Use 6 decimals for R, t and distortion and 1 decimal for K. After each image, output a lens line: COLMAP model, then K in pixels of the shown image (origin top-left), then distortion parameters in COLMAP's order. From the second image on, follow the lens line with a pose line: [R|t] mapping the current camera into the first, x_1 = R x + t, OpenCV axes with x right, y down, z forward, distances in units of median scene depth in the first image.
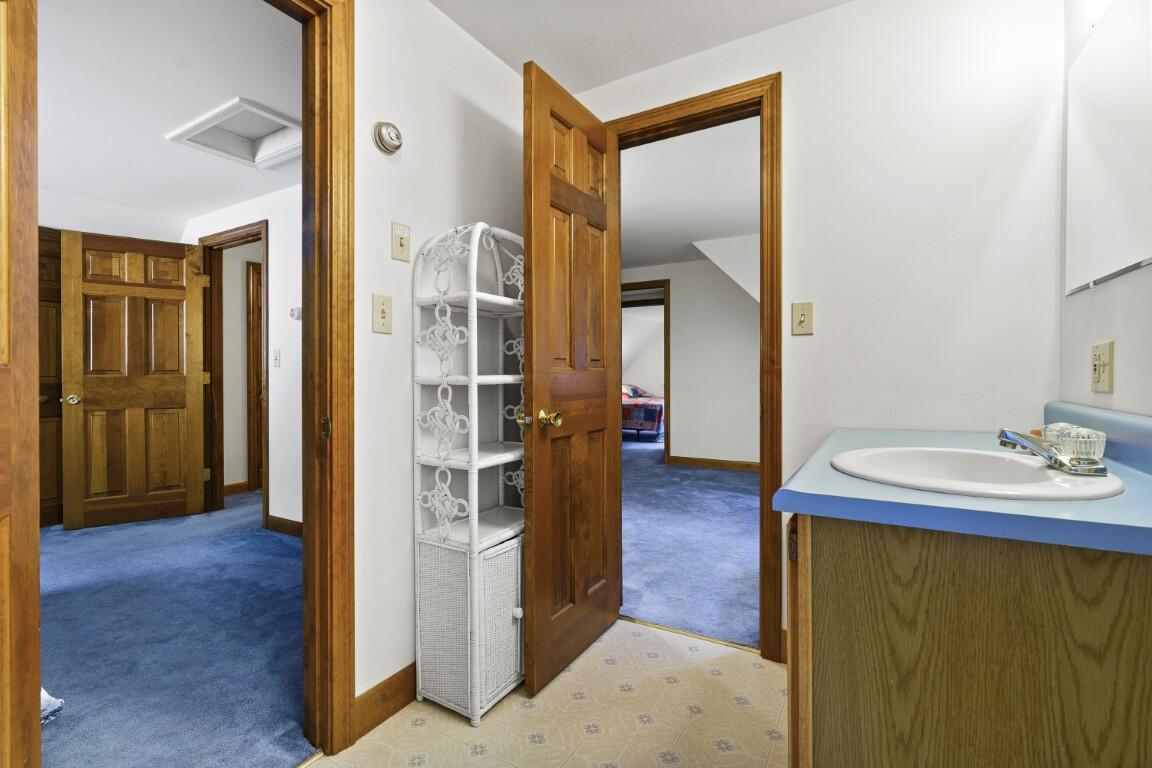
lens RADIAL K [[526.8, 0, 572.8], [0, 526.8, 380.1], [0, 0, 1]] dist [-0.001103, 0.000459]
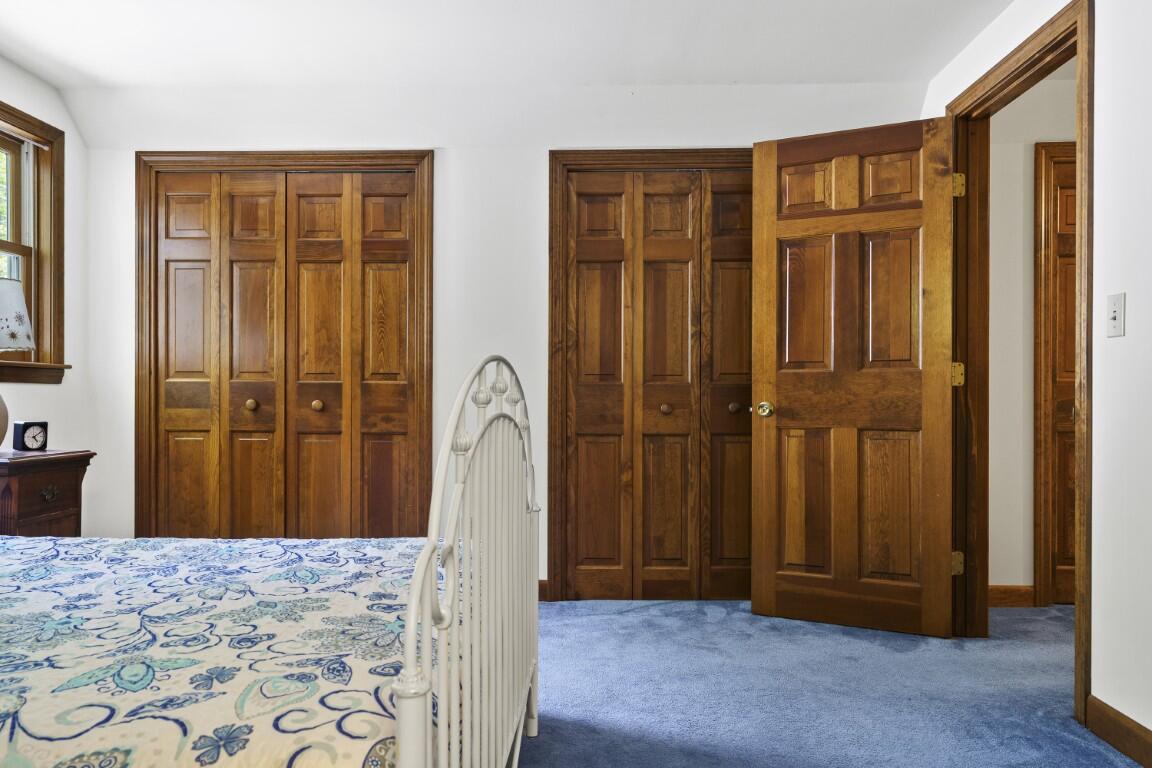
lens RADIAL K [[797.8, 0, 574.8], [0, 797.8, 391.1], [0, 0, 1]] dist [0.006177, 0.009275]
pose [[0.486489, -0.000341, -0.873687, -0.210943], [-0.011531, 0.999910, -0.006811, 0.023349], [0.873611, 0.013388, 0.486441, 0.316751]]
